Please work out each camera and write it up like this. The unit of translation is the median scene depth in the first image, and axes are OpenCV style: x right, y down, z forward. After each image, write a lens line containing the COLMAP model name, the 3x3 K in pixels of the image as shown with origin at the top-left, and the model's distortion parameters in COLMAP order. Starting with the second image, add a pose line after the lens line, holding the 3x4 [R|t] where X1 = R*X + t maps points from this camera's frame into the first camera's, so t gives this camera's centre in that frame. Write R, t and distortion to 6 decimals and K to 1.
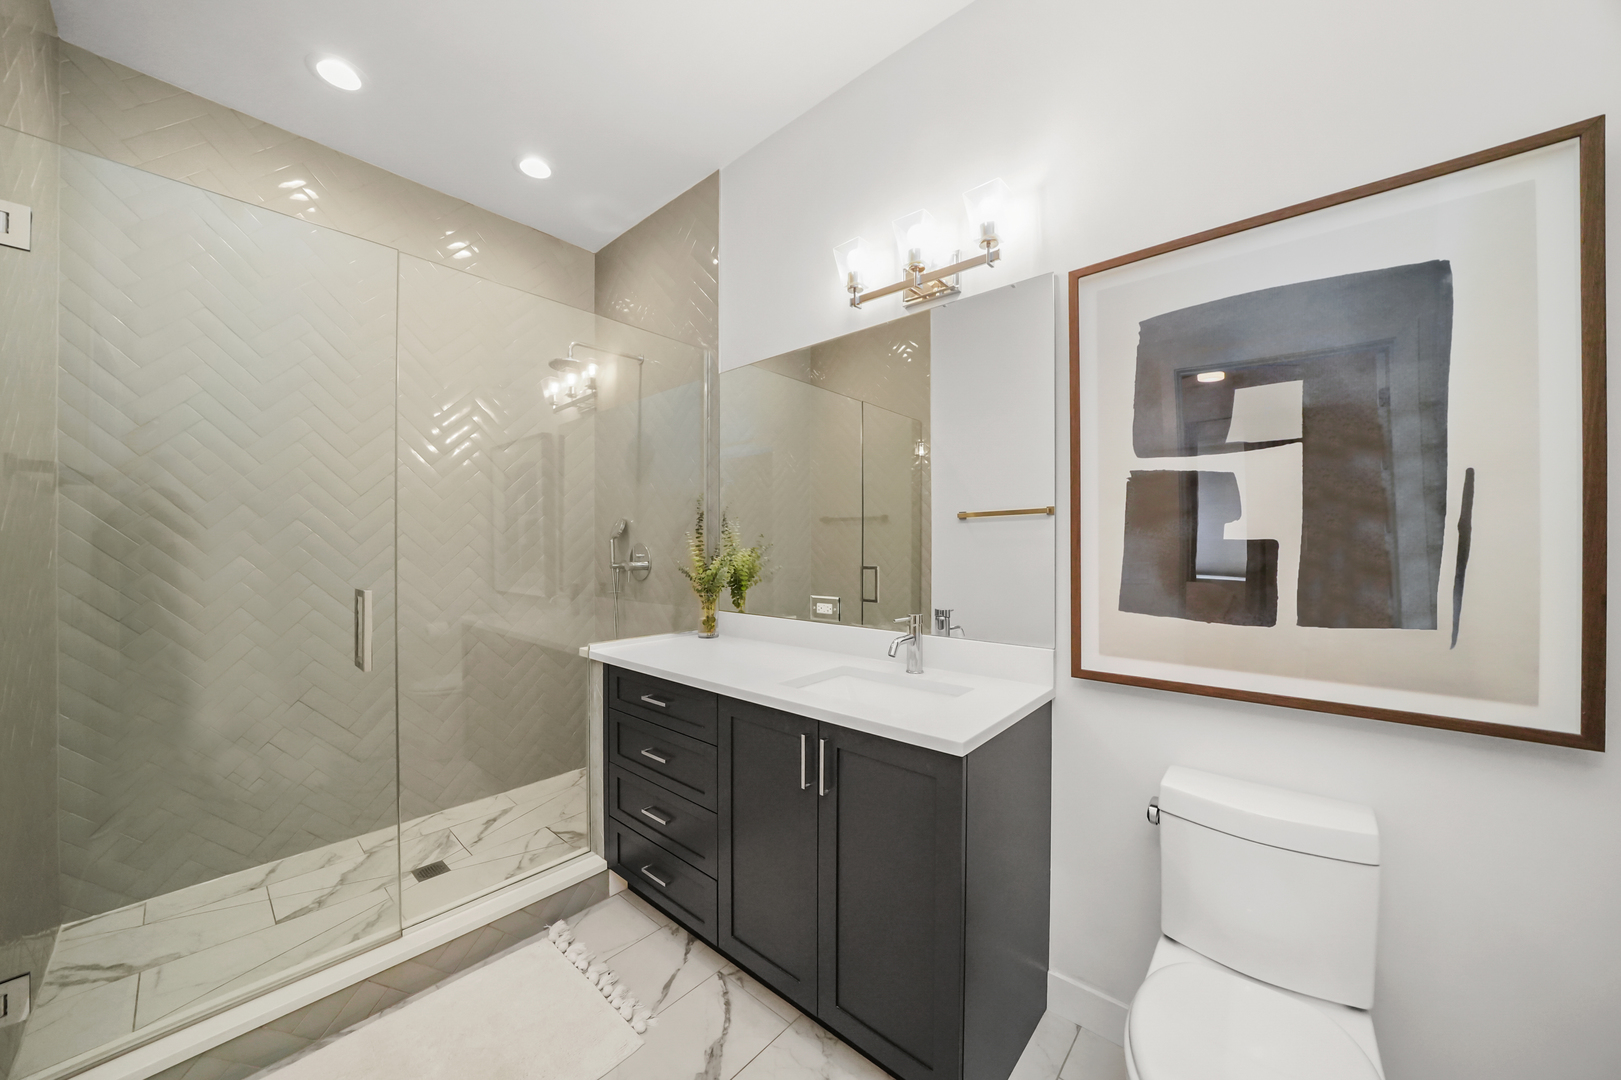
lens RADIAL K [[570.7, 0, 806.9], [0, 570.7, 543.8], [0, 0, 1]] dist [-0.018211, 0.000517]
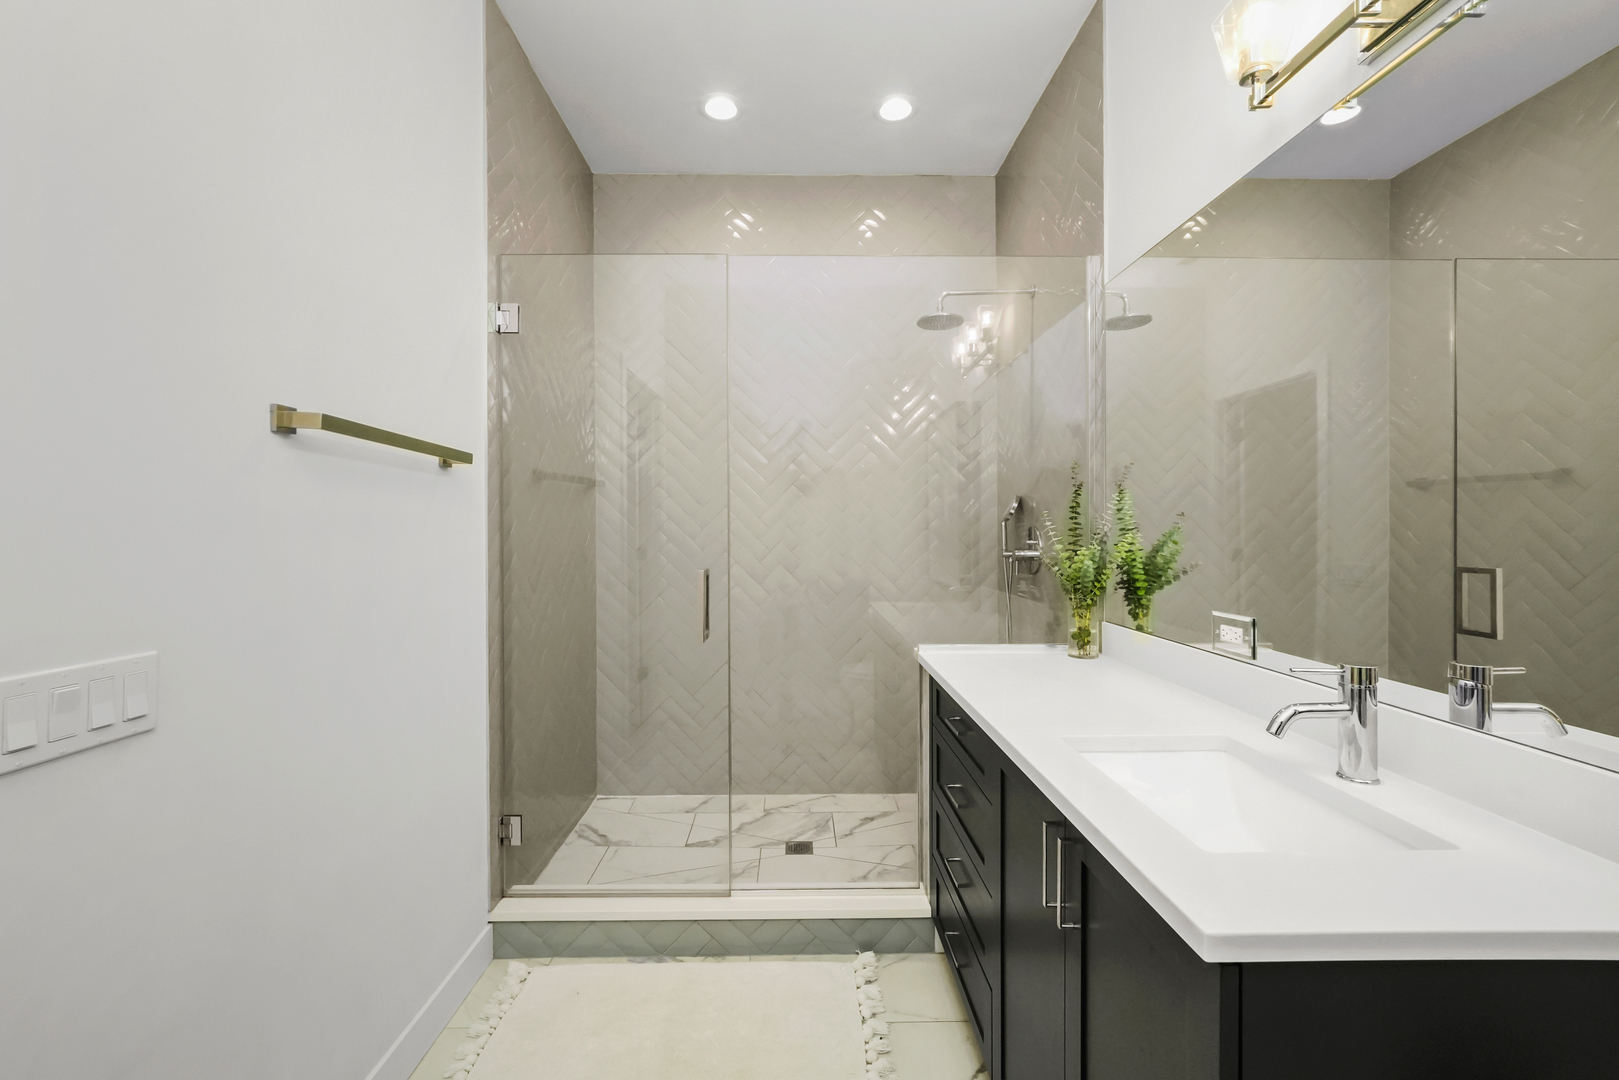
lens RADIAL K [[670.7, 0, 804.9], [0, 670.7, 533.9], [0, 0, 1]] dist [-0.003778, -0.000189]
pose [[0.665446, 0.002177, -0.746442, 0.223740], [0.004051, 0.999970, 0.006528, 0.002027], [0.746435, -0.007368, 0.665418, 0.181186]]
